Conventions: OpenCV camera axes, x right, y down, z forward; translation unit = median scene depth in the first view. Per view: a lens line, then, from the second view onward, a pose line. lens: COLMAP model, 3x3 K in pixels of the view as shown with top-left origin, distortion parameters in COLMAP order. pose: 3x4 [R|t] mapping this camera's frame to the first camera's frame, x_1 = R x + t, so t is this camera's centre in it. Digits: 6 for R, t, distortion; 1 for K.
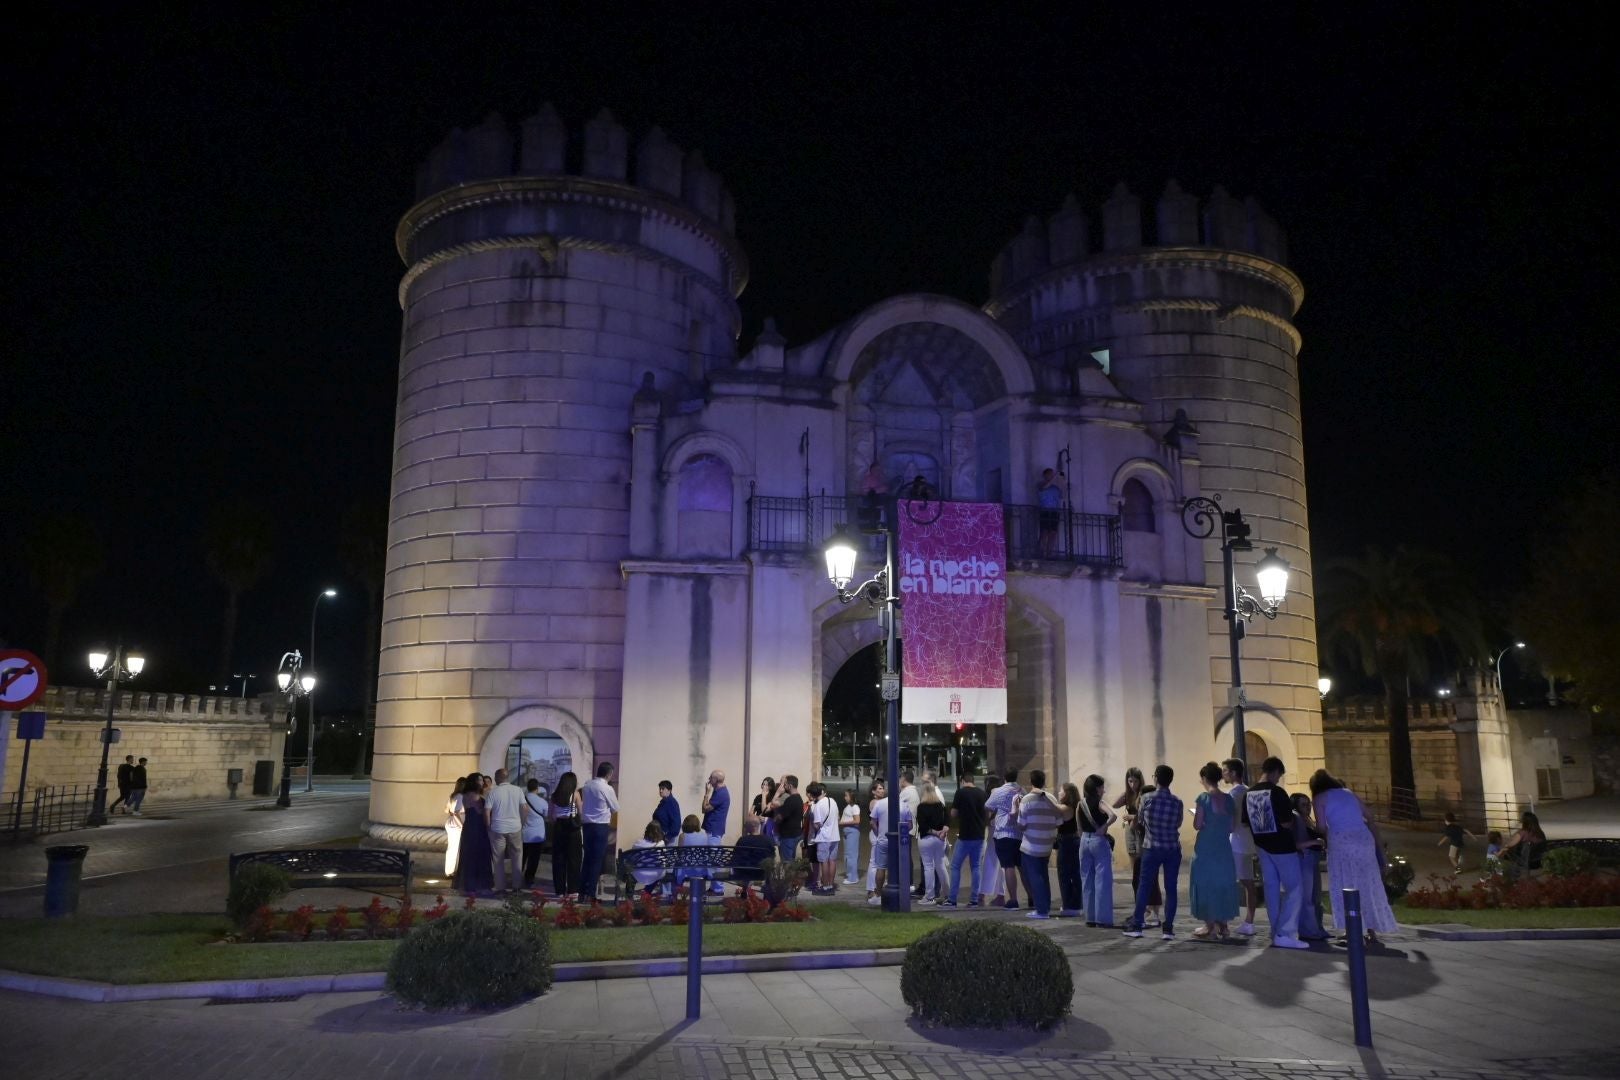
lens RADIAL K [[1180.7, 0, 811.4], [0, 1180.7, 525.4], [0, 0, 1]] dist [0.006205, 0.004220]
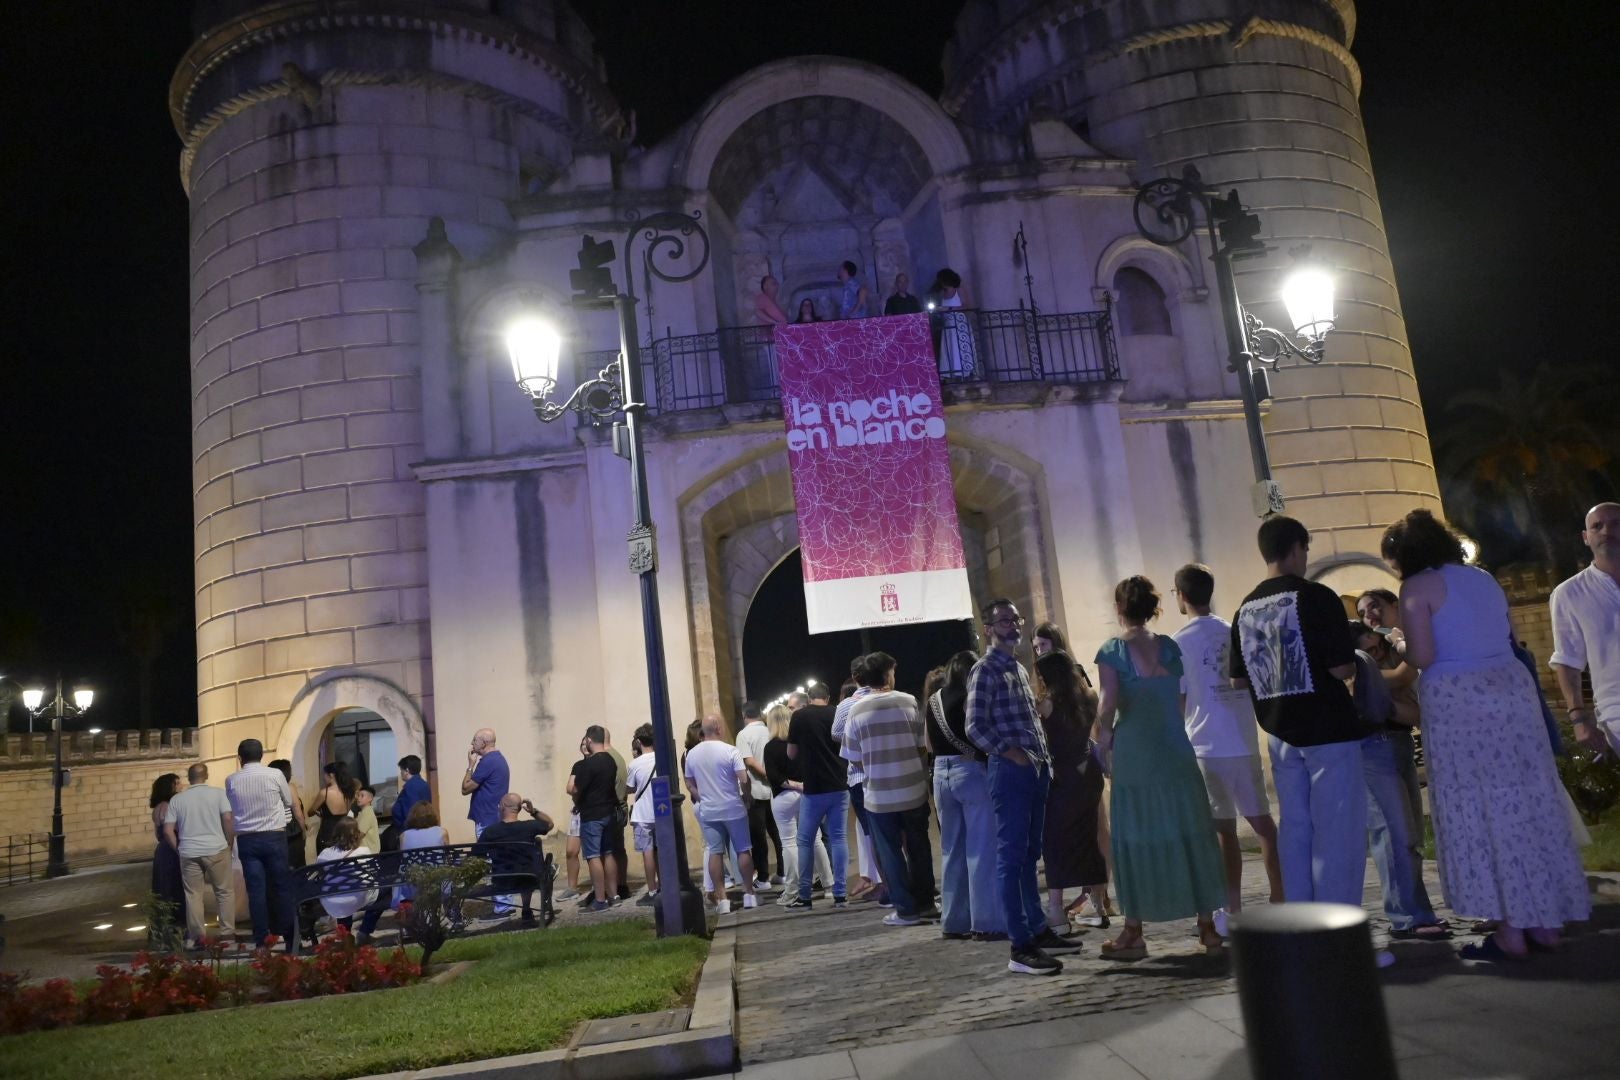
lens RADIAL K [[1120.6, 0, 810.0], [0, 1120.6, 540.0], [0, 0, 1]] dist [-0.006877, -0.001623]
pose [[0.982510, -0.138075, -0.124940, 0.148330], [0.140759, 0.989960, 0.012873, 0.091493], [0.121908, -0.030234, 0.992081, 0.308232]]
